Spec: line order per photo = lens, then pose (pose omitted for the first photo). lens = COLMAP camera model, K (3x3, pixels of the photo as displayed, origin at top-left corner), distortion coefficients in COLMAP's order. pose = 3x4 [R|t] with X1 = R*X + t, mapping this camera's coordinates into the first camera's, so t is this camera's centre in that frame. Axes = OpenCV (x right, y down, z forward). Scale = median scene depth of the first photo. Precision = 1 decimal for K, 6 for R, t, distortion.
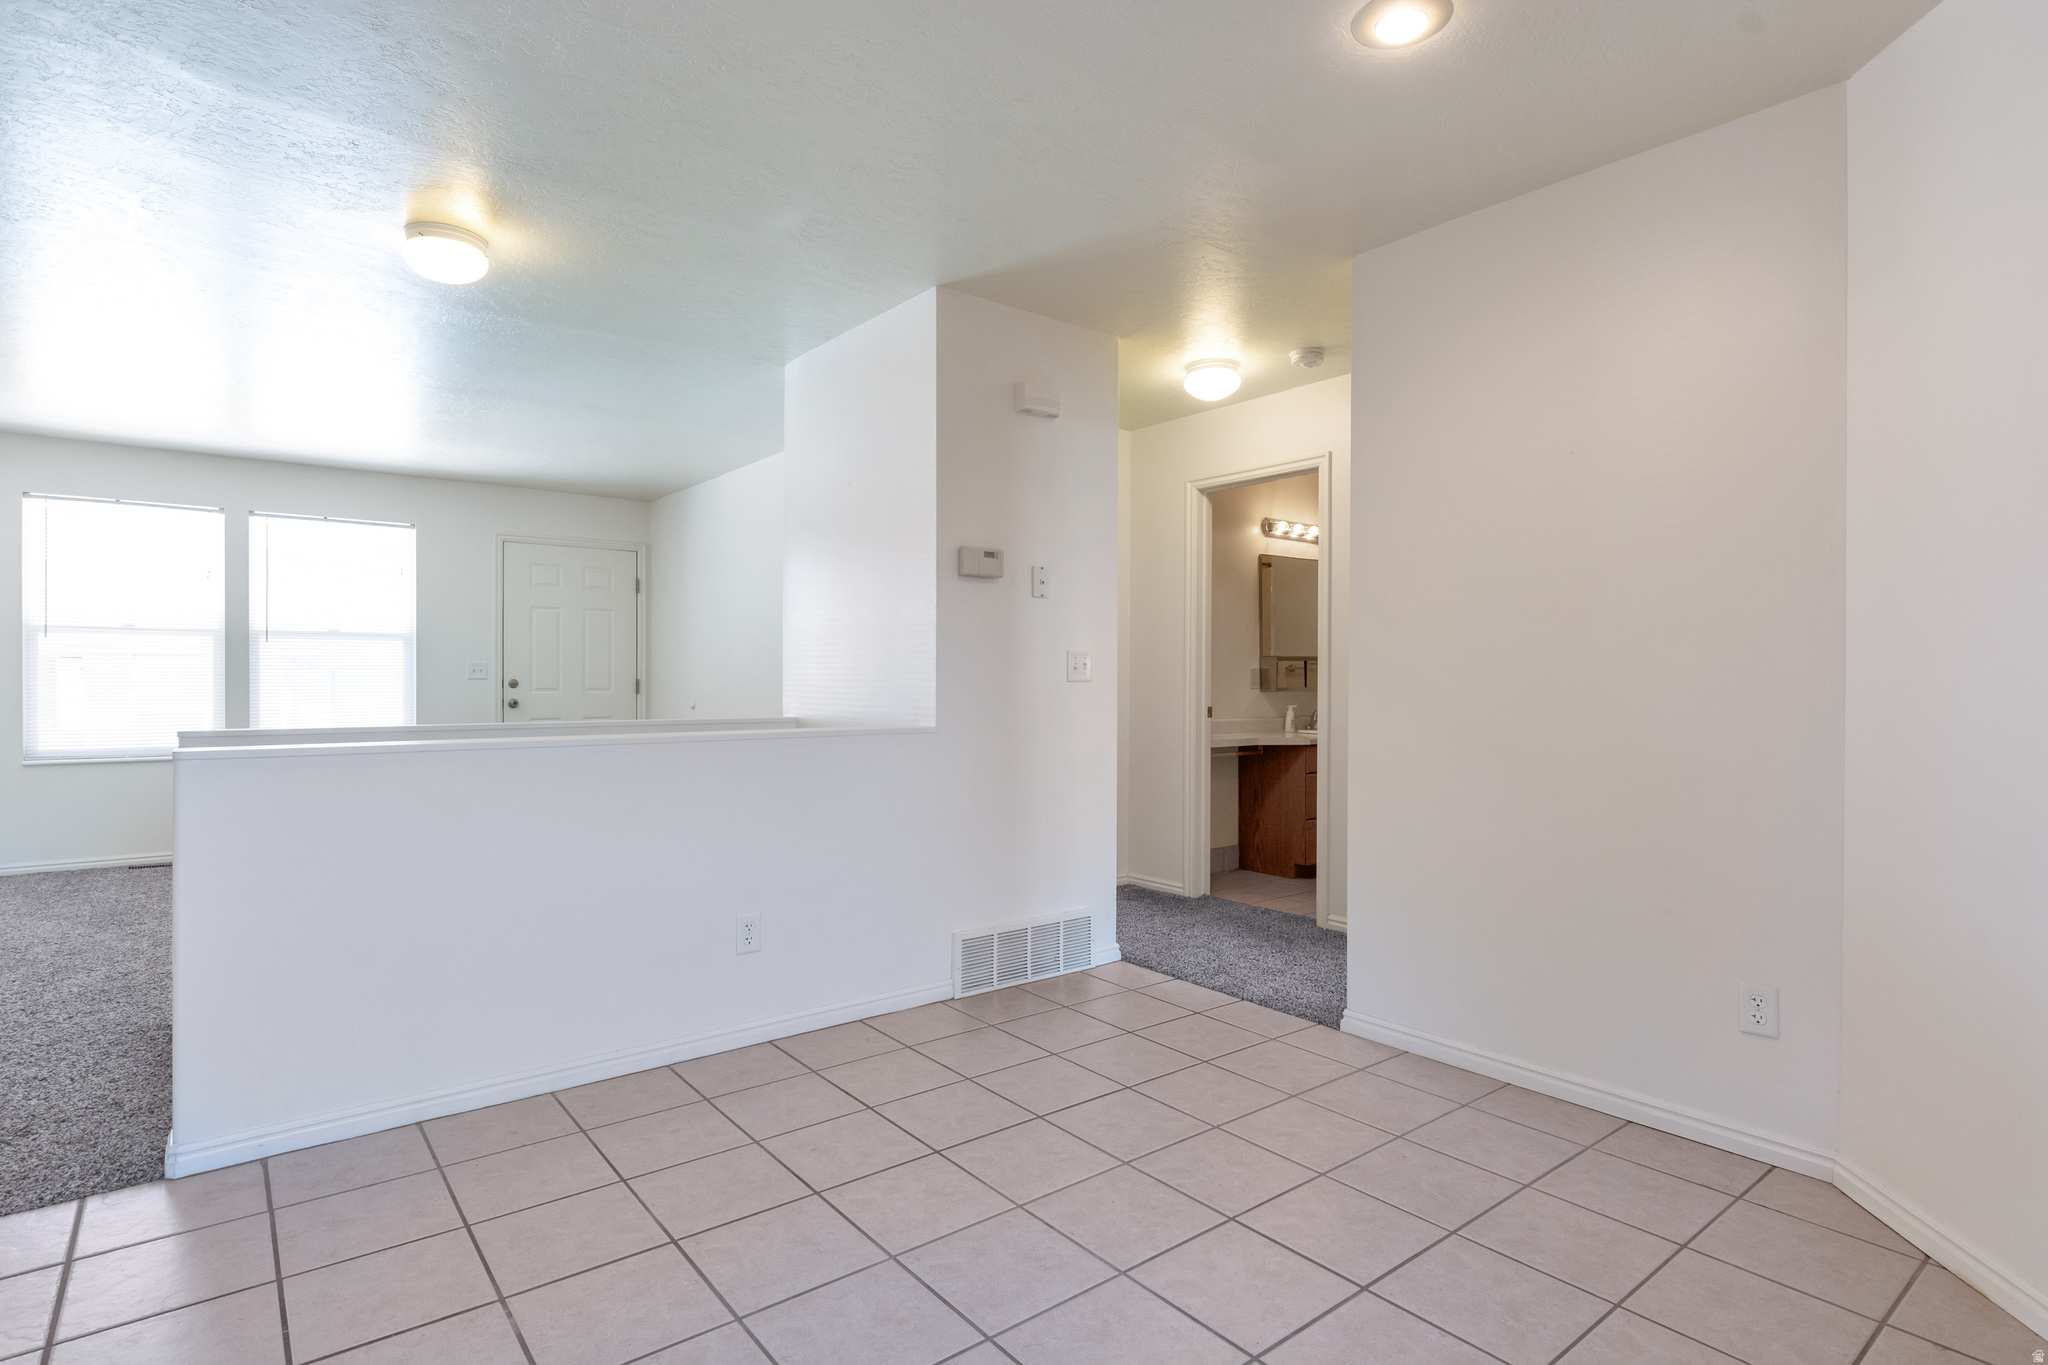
lens RADIAL K [[1034.4, 0, 1026.3], [0, 1034.4, 682.6], [0, 0, 1]] dist [0.001289, 0.000092]
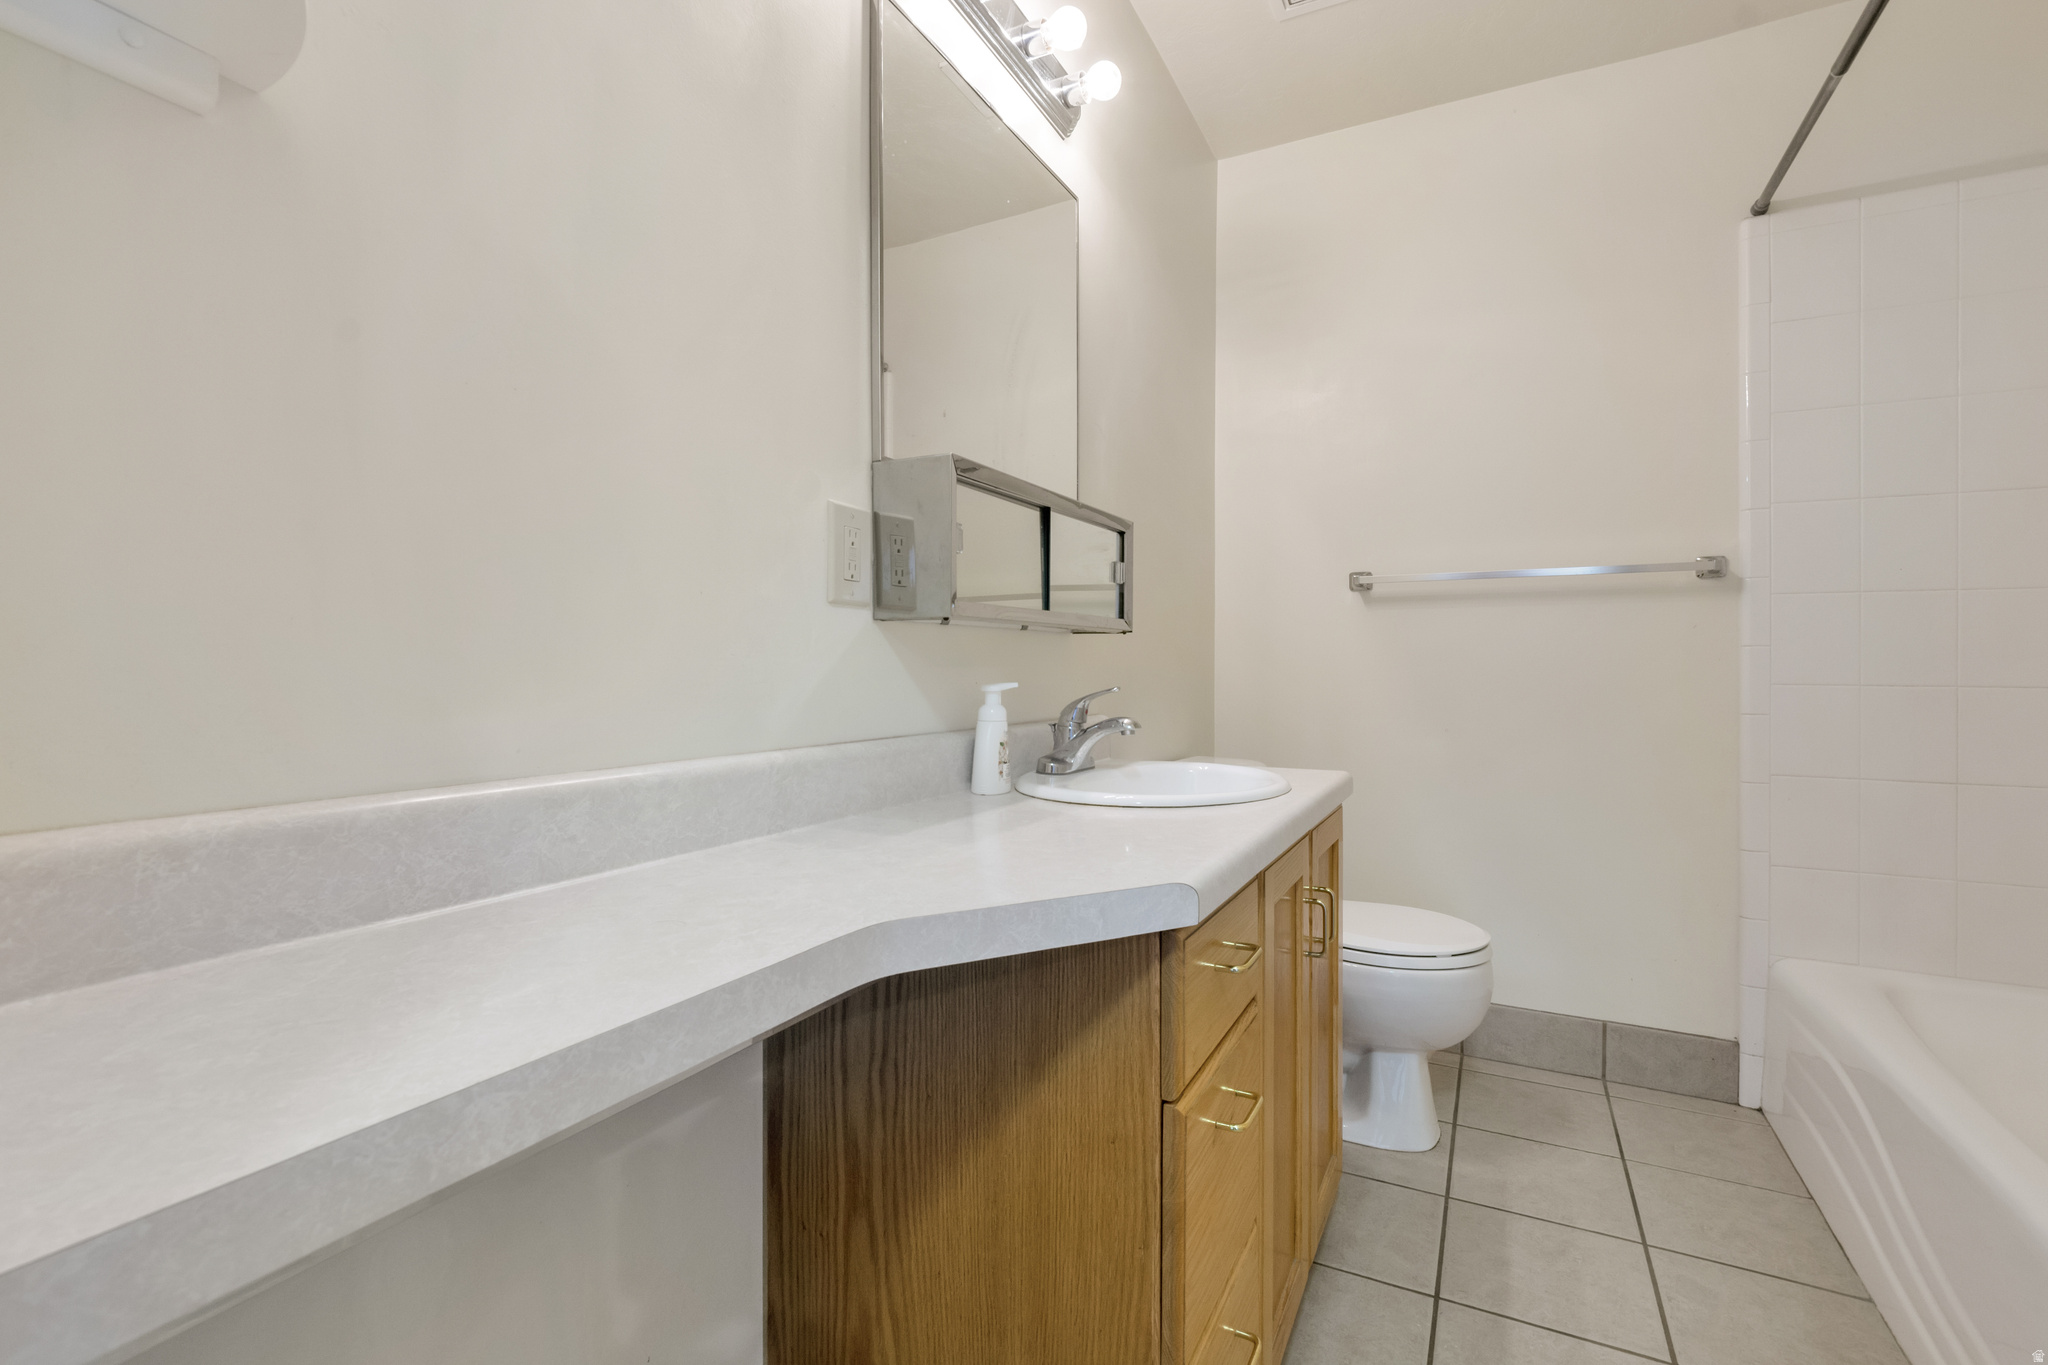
lens RADIAL K [[905.5, 0, 1023.0], [0, 905.5, 674.8], [0, 0, 1]] dist [-0.000462, 0.000015]
pose [[0.914436, -0.002871, 0.404721, 0.176351], [-0.001578, 0.999942, 0.010658, 0.018009], [-0.404729, -0.010385, 0.914378, 0.806133]]
